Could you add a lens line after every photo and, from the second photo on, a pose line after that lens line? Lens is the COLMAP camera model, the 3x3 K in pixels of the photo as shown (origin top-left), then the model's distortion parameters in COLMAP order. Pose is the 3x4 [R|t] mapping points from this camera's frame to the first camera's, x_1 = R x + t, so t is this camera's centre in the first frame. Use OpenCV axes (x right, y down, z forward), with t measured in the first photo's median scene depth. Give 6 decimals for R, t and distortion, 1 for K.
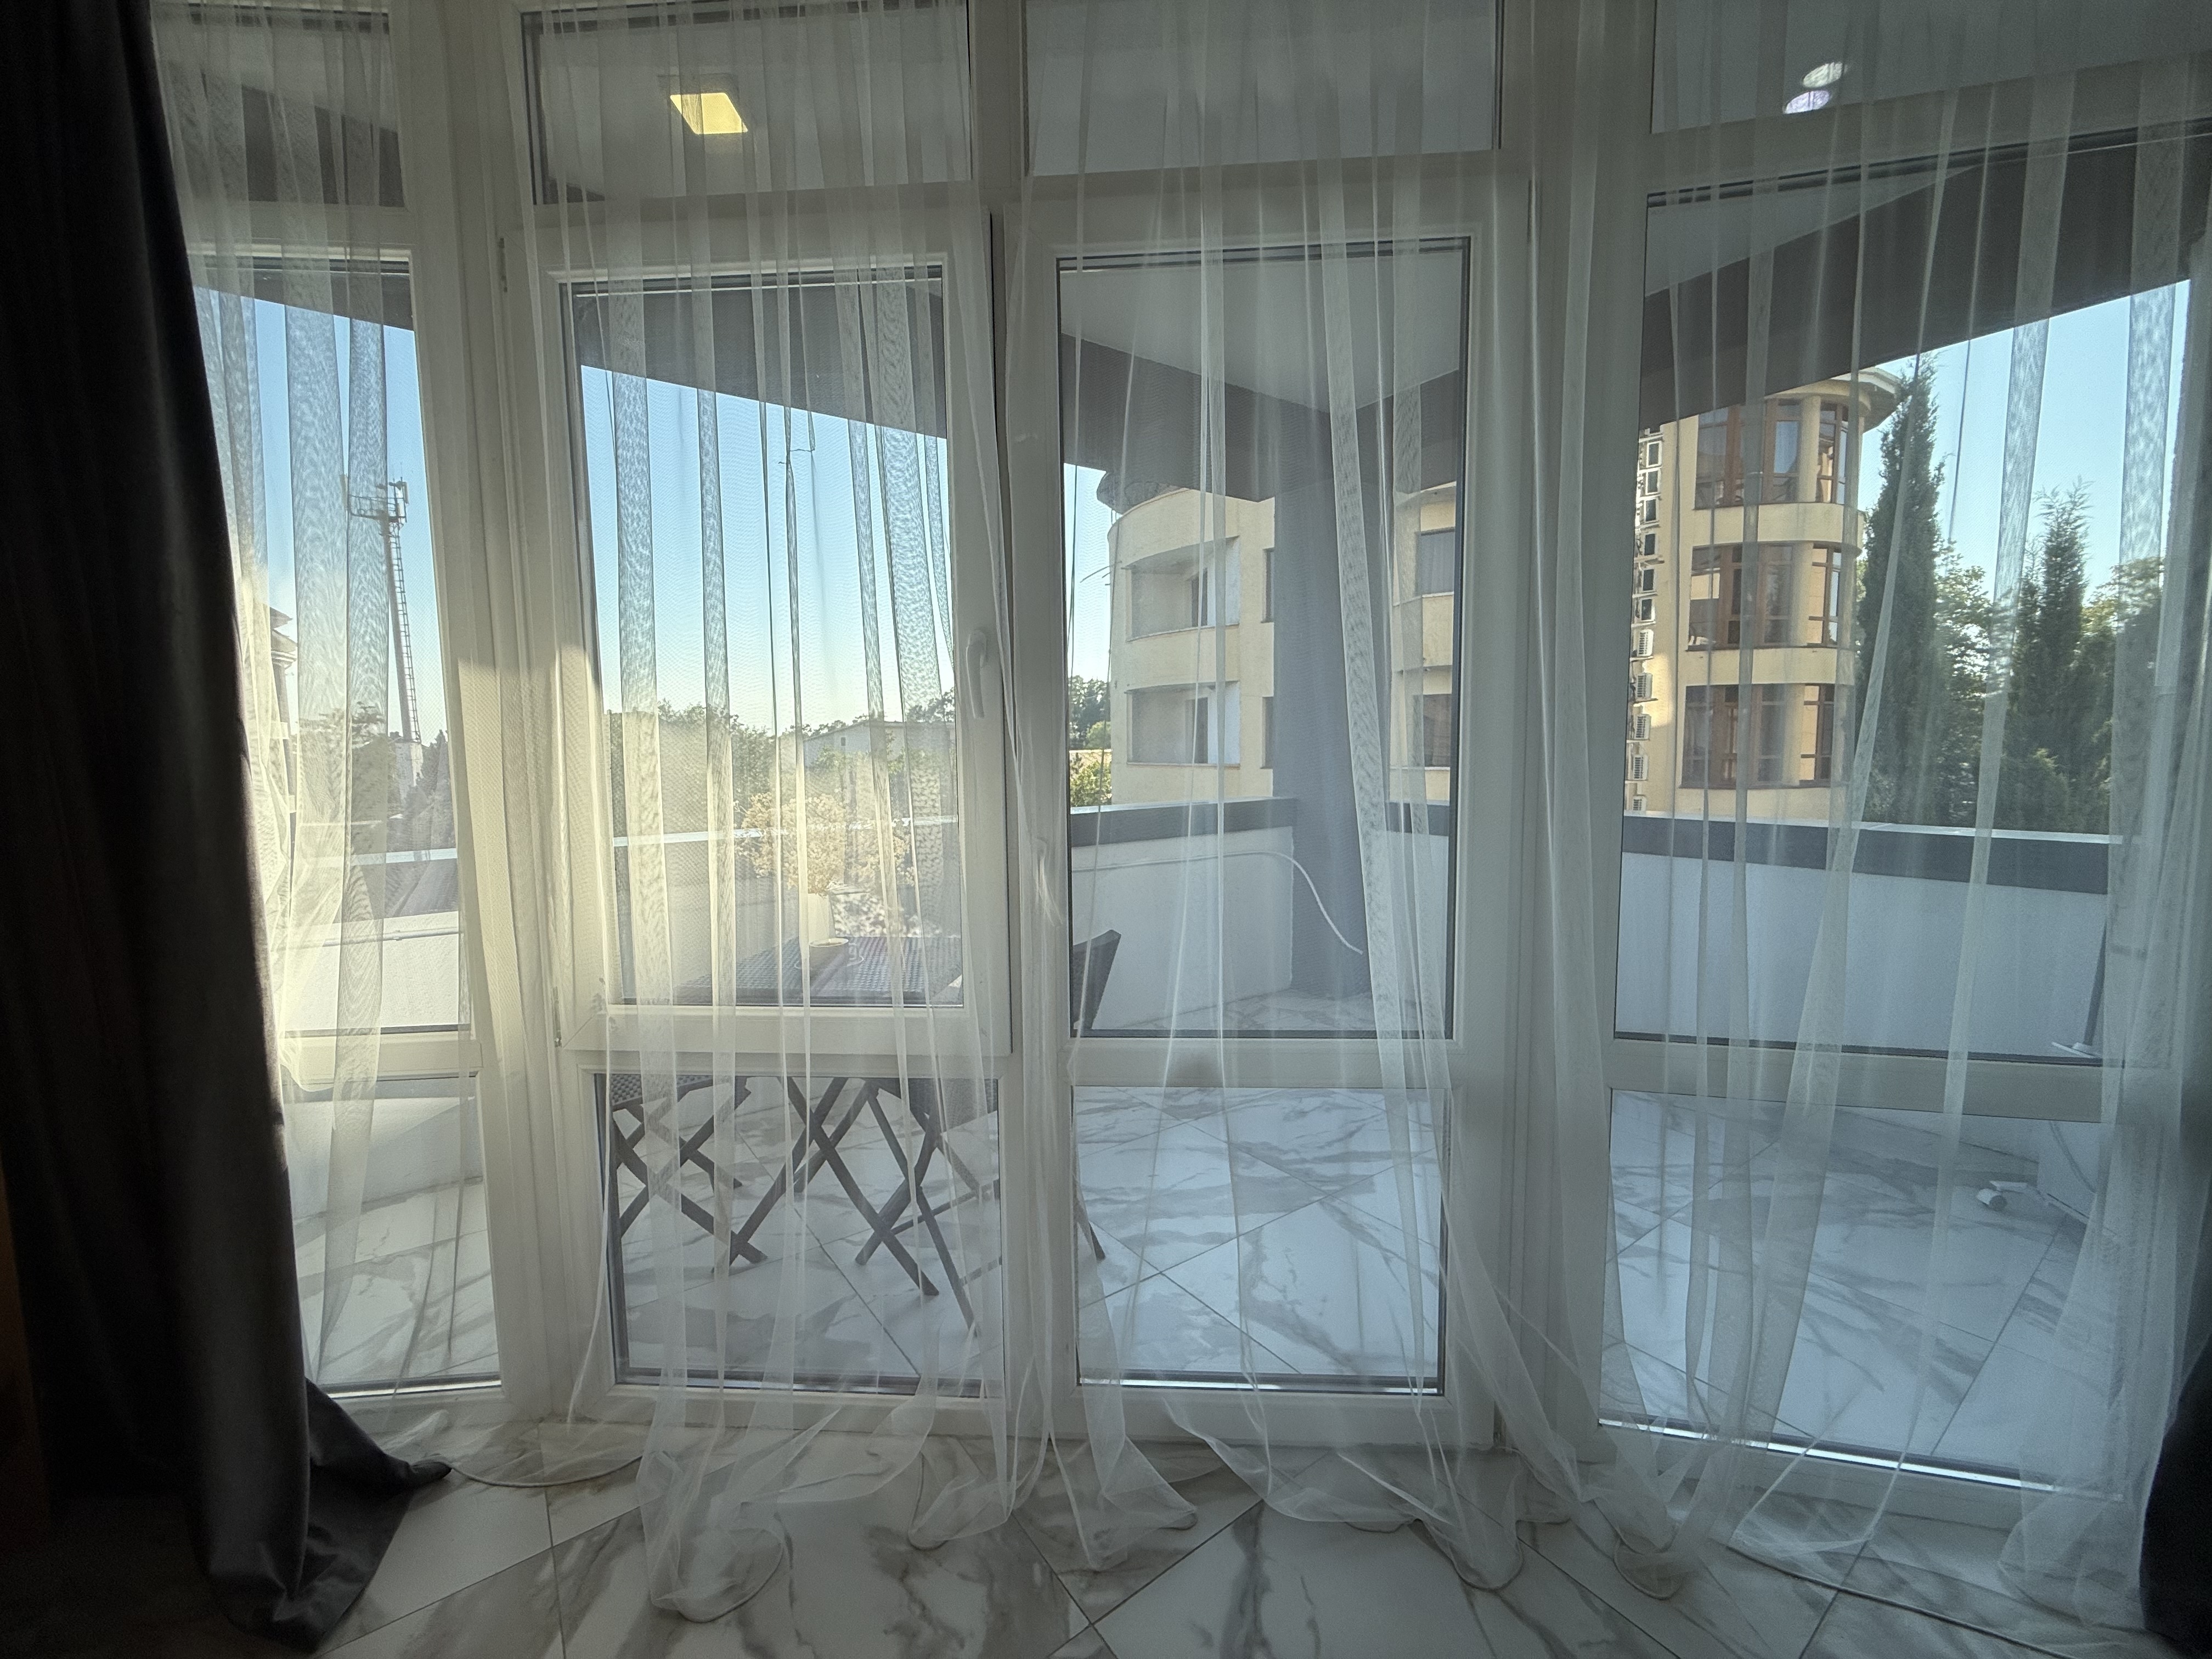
lens RADIAL K [[884.6, 0, 1103.1], [0, 884.6, 827.9], [0, 0, 1]] dist [0.000981, 0.000558]
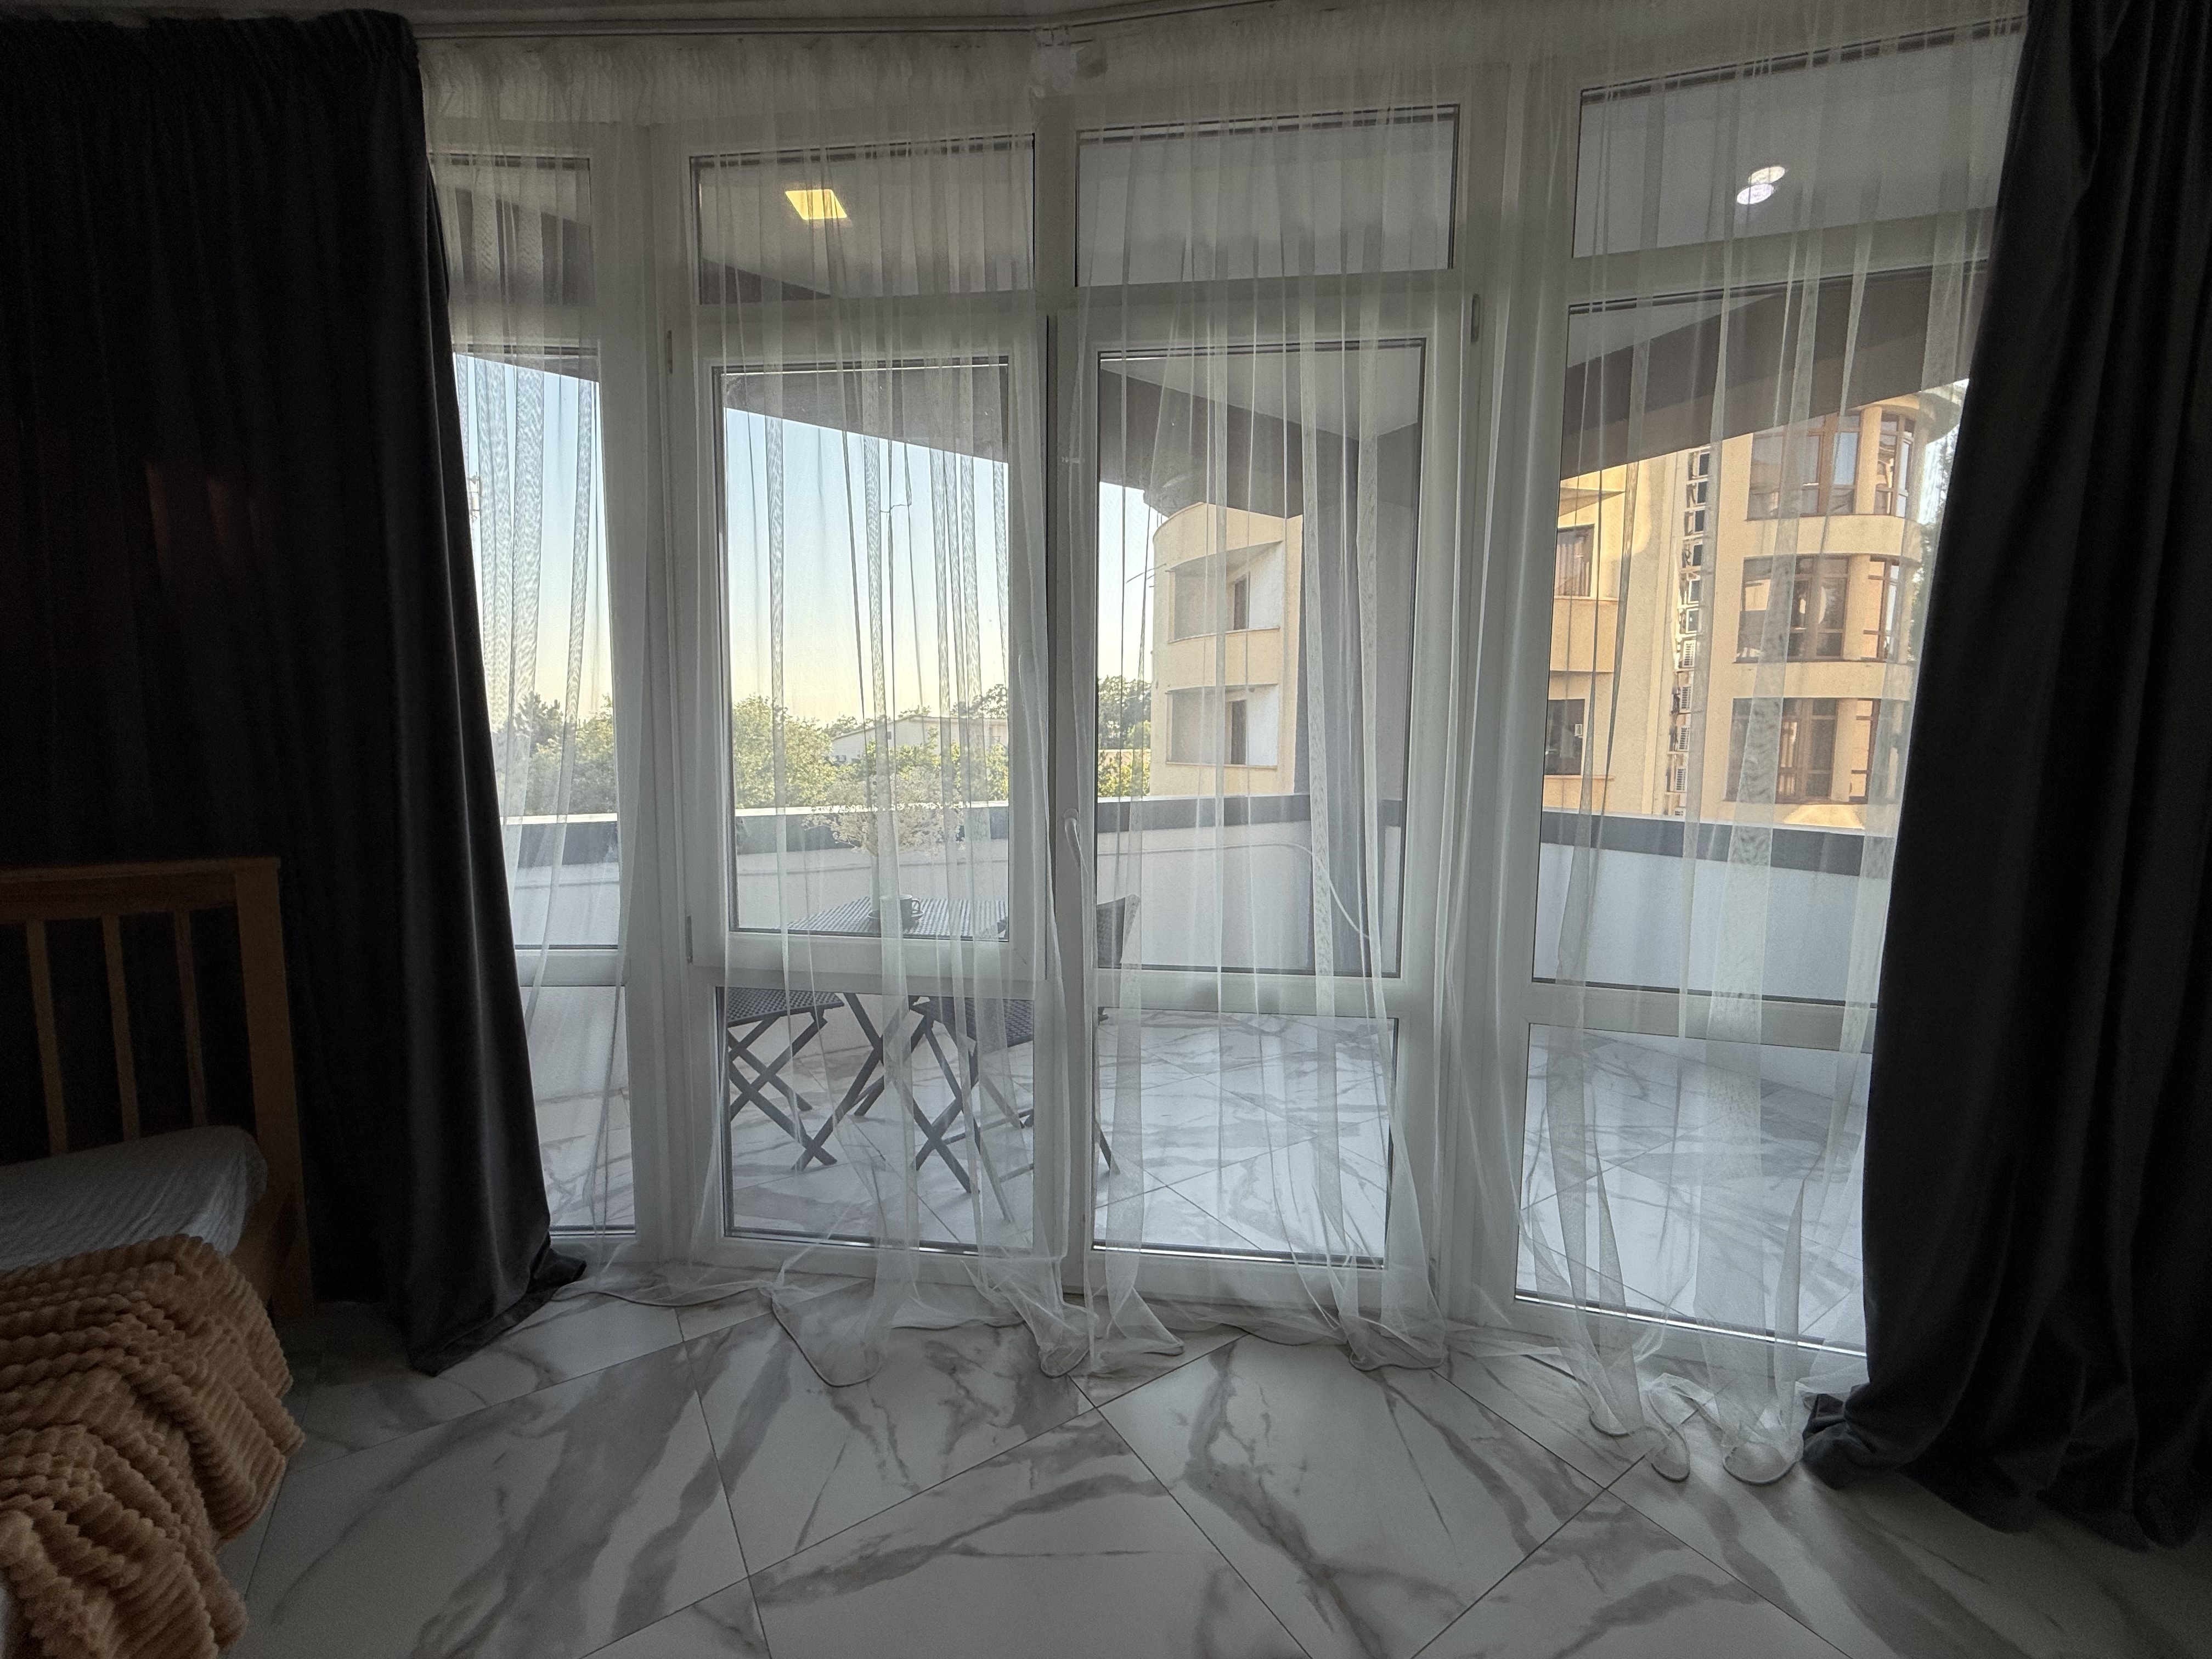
lens RADIAL K [[881.0, 0, 1101.8], [0, 881.0, 829.5], [0, 0, 1]] dist [-0.000555, 0.000143]
pose [[0.998620, 0.027502, -0.044749, 0.018315], [-0.027379, 0.999619, 0.003358, 0.025909], [0.044825, -0.002128, 0.998993, -0.172252]]
